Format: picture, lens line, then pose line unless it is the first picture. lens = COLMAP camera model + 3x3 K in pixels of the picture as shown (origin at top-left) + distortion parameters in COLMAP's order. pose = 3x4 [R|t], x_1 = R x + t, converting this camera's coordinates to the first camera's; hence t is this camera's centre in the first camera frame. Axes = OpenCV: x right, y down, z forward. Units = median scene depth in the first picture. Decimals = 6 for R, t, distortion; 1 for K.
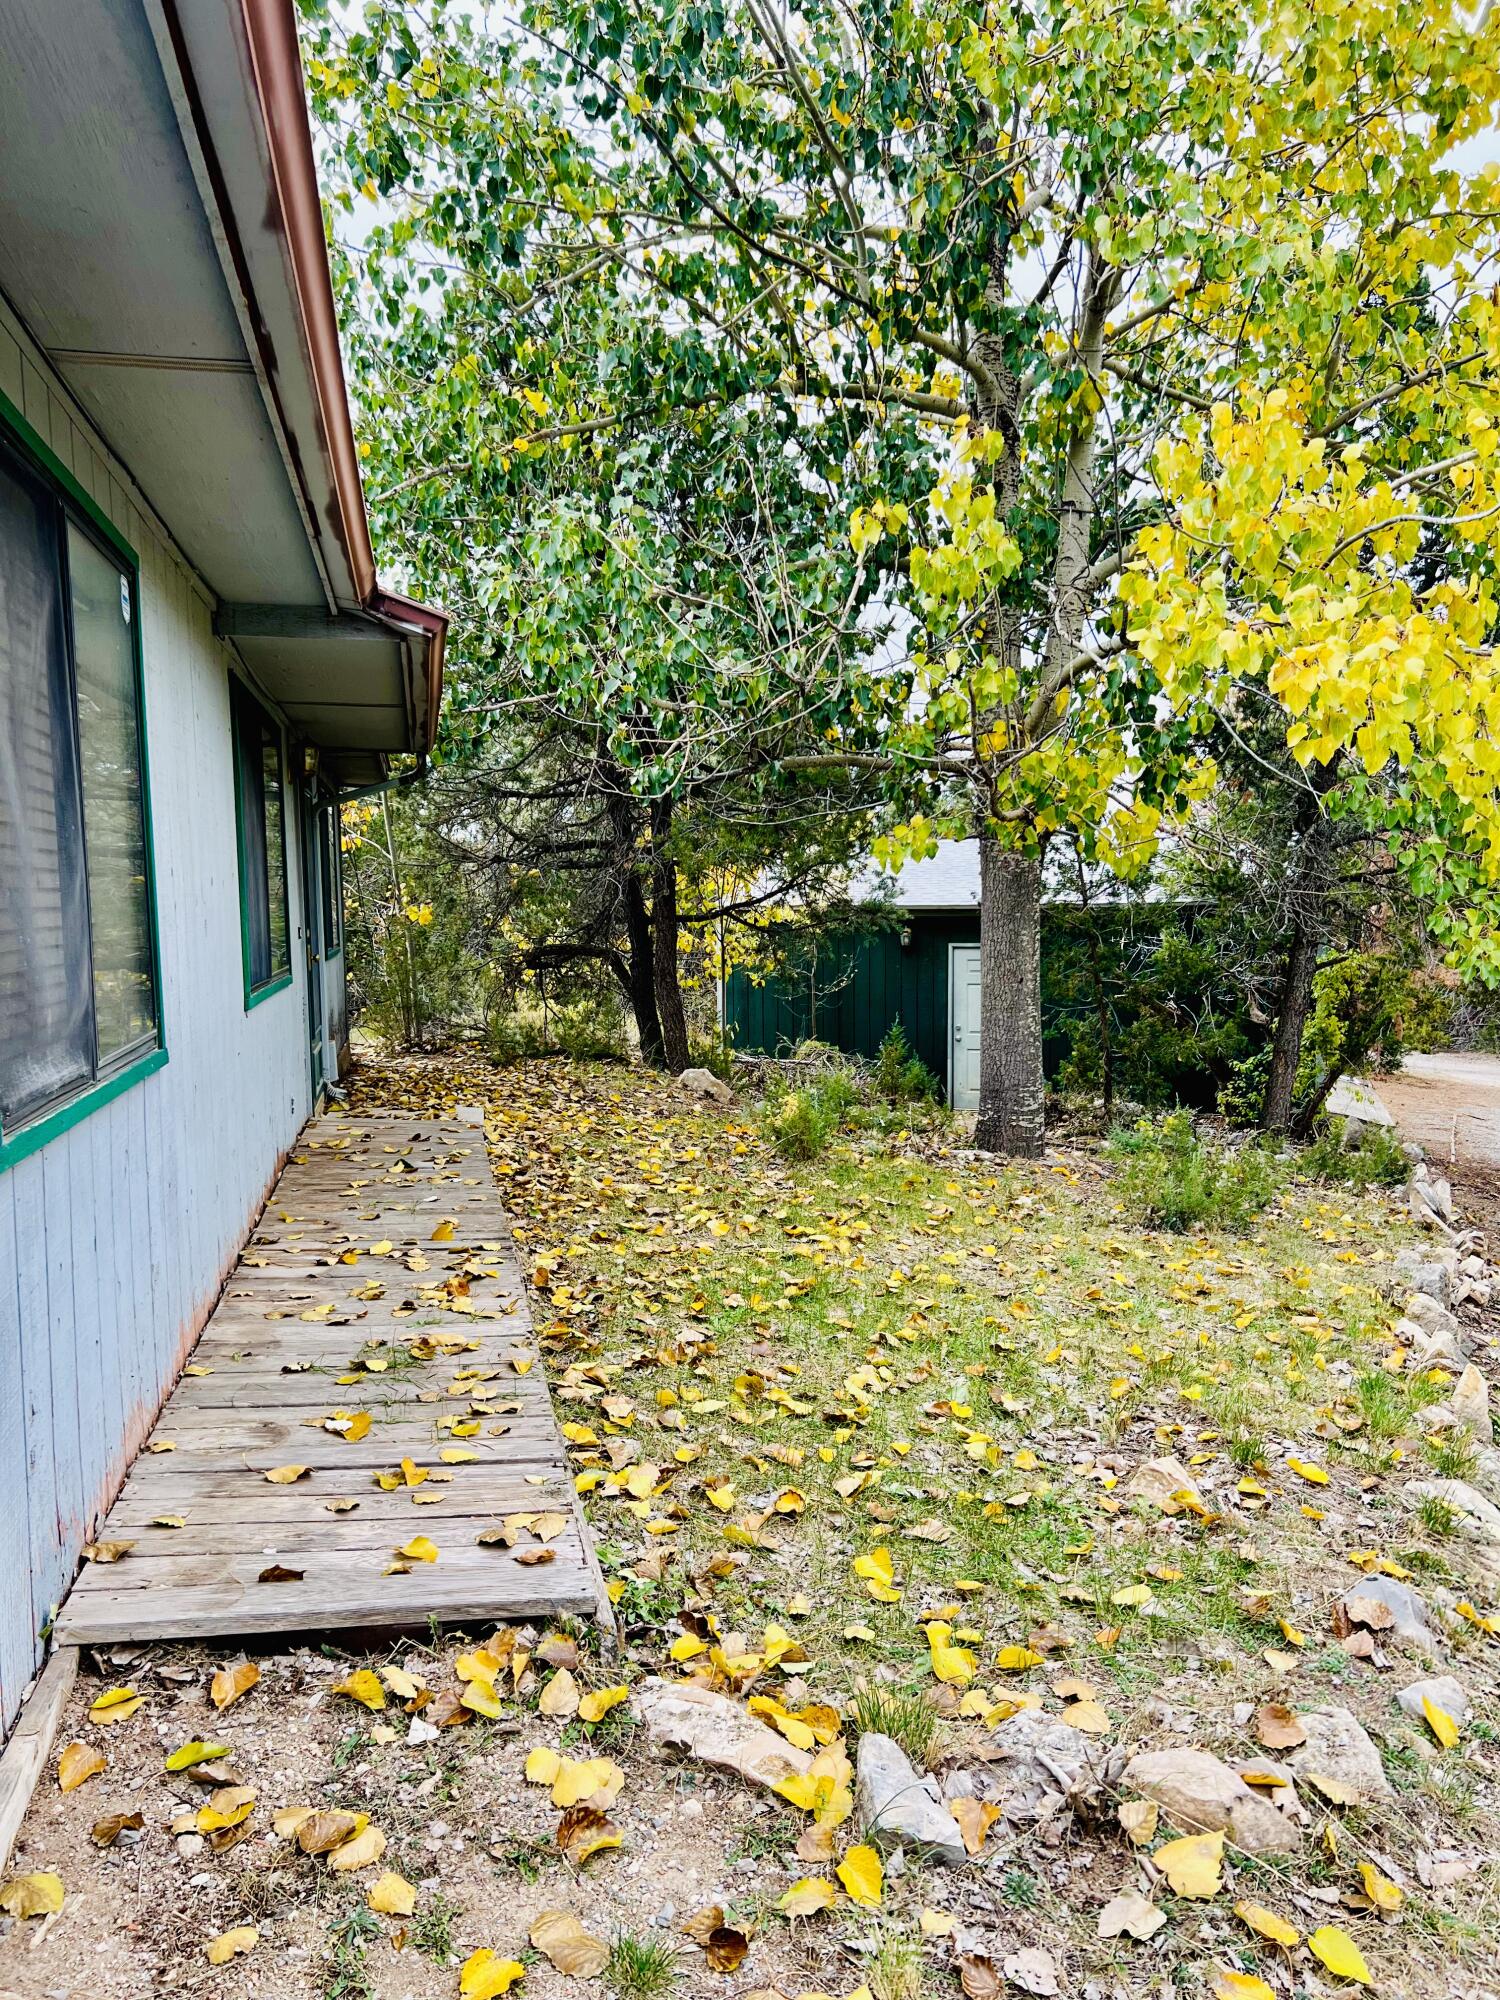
lens RADIAL K [[1522.5, 0, 746.5], [0, 1522.5, 1001.4], [0, 0, 1]] dist [0.027020, -0.002591]
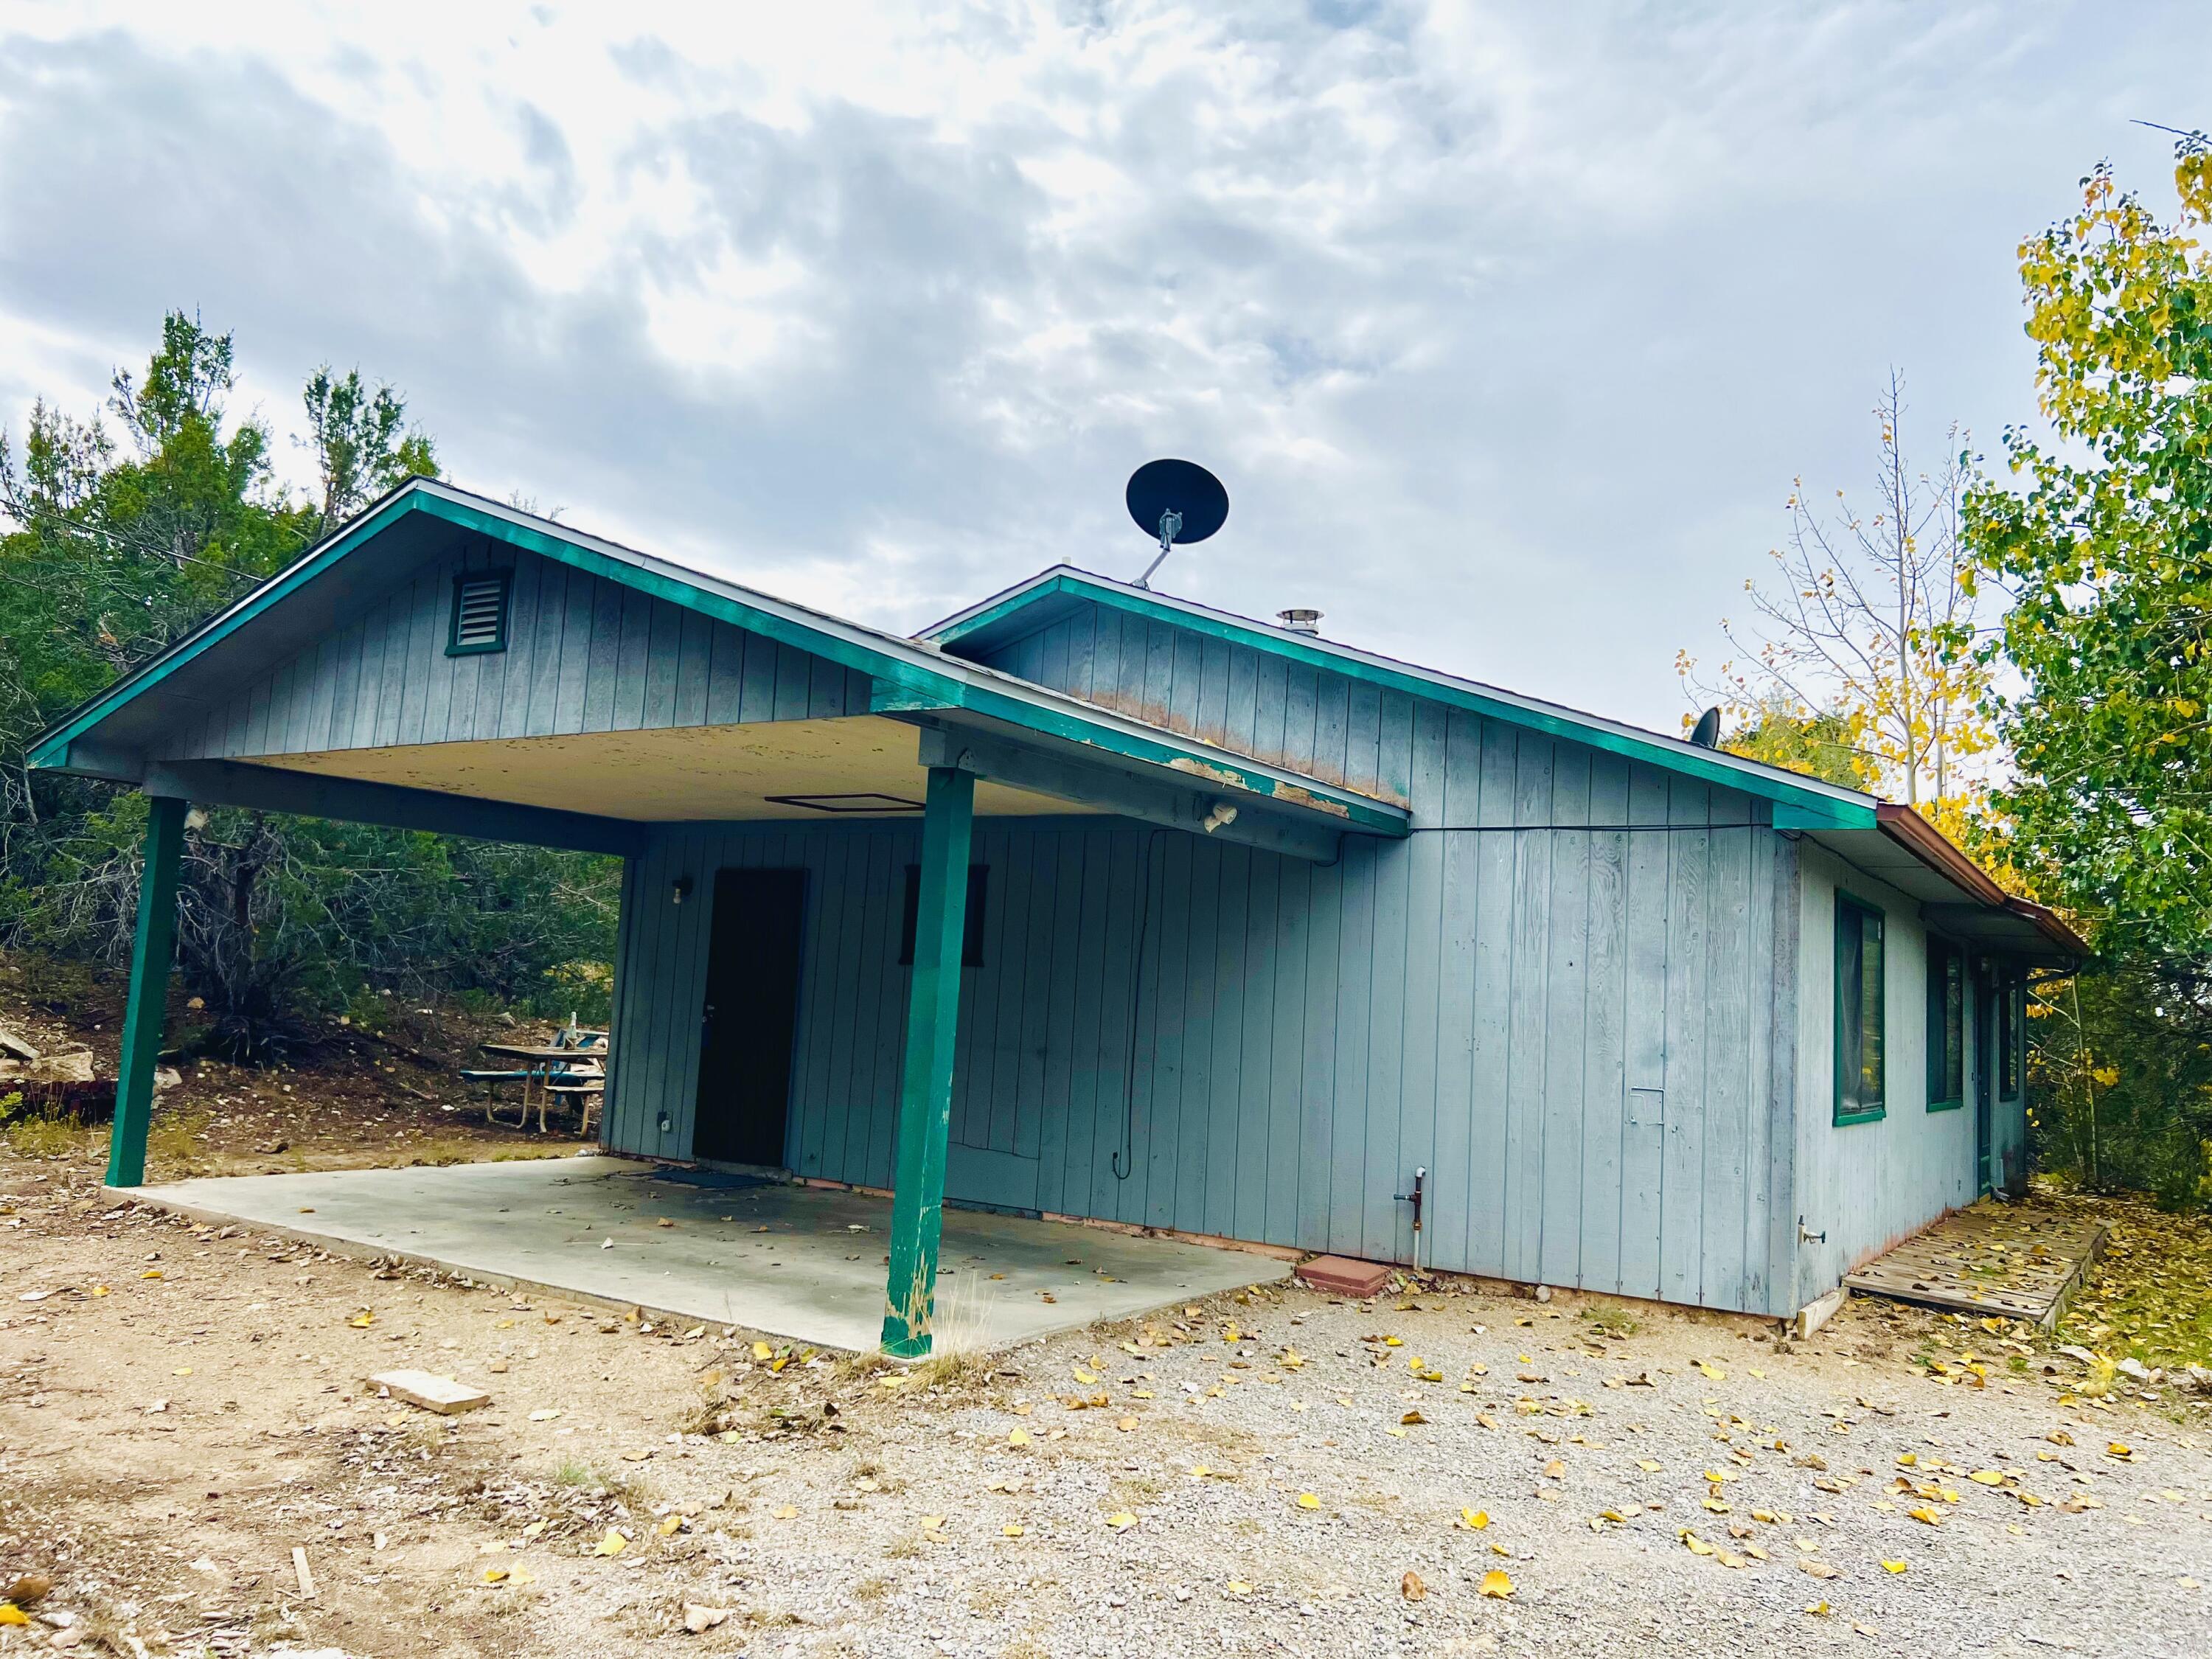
lens RADIAL K [[1683.9, 0, 1100.9], [0, 1683.9, 827.3], [0, 0, 1]] dist [0.027020, -0.002591]
pose [[0.705133, -0.013801, -0.708940, 0.322435], [-0.121851, 0.982579, -0.140324, 0.059878], [0.698526, 0.185332, 0.691168, -0.891863]]
